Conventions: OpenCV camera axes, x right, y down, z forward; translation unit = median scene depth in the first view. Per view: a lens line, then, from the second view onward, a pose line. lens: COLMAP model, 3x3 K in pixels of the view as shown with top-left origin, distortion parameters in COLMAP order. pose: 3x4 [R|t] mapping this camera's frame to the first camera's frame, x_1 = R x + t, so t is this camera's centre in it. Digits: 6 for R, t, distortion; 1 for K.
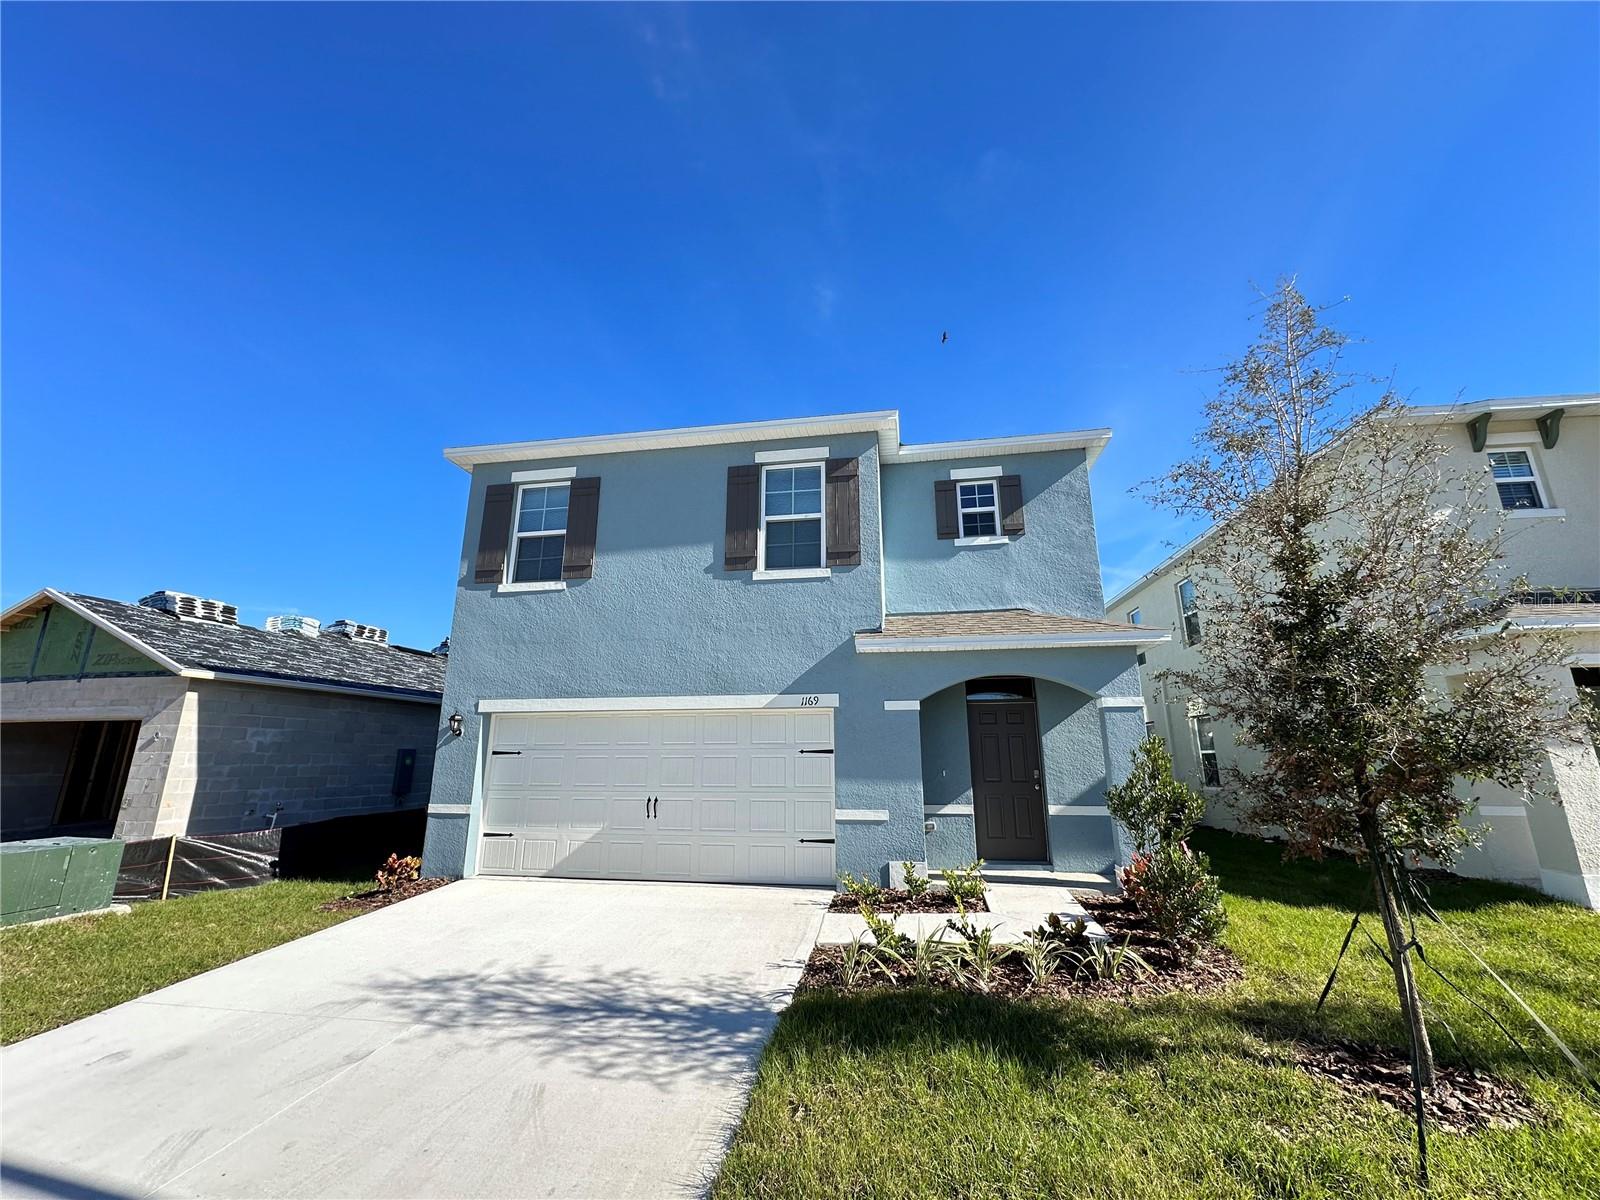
lens RADIAL K [[639.8, 0, 803.0], [0, 639.8, 599.2], [0, 0, 1]] dist [-0.005689, 0.001845]
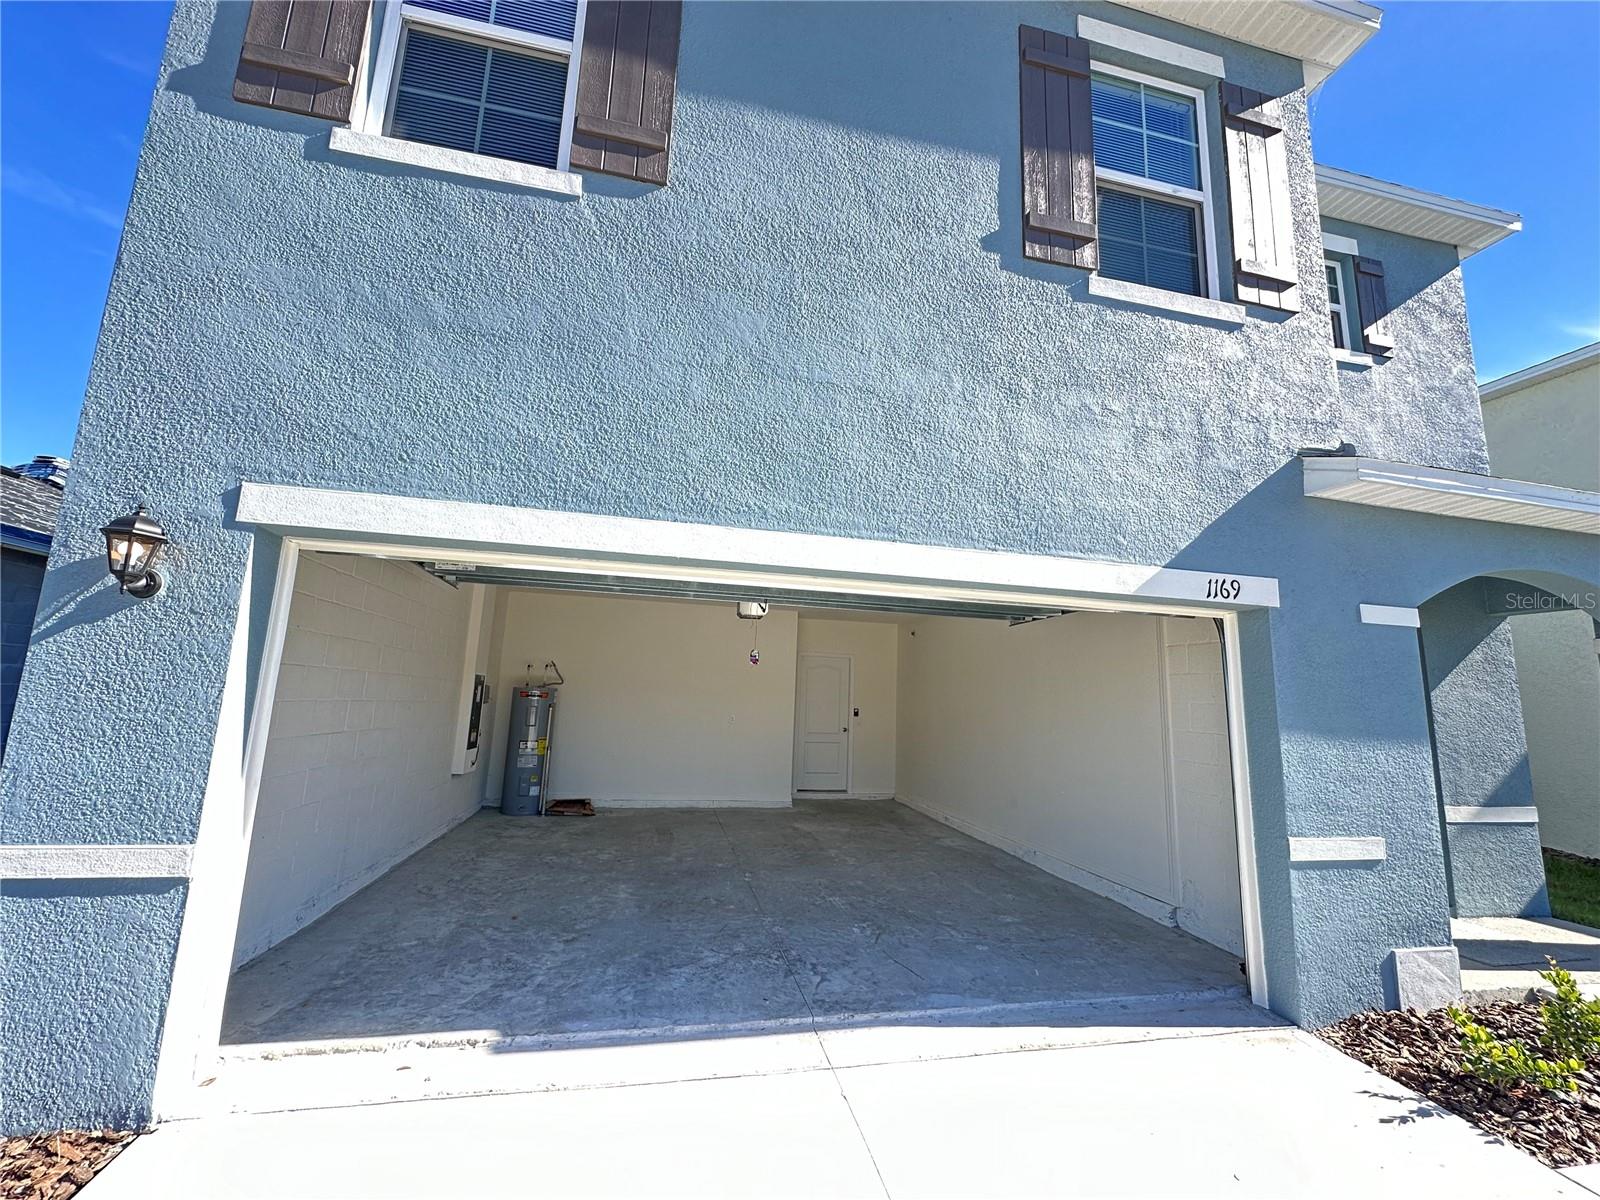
lens RADIAL K [[639.8, 0, 788.6], [0, 639.8, 602.6], [0, 0, 1]] dist [-0.005689, 0.001845]
pose [[0.928824, 0.096316, 0.357784, -0.398922], [-0.125937, 0.990199, 0.060375, 0.173695], [-0.348462, -0.101136, 0.931851, 0.679382]]
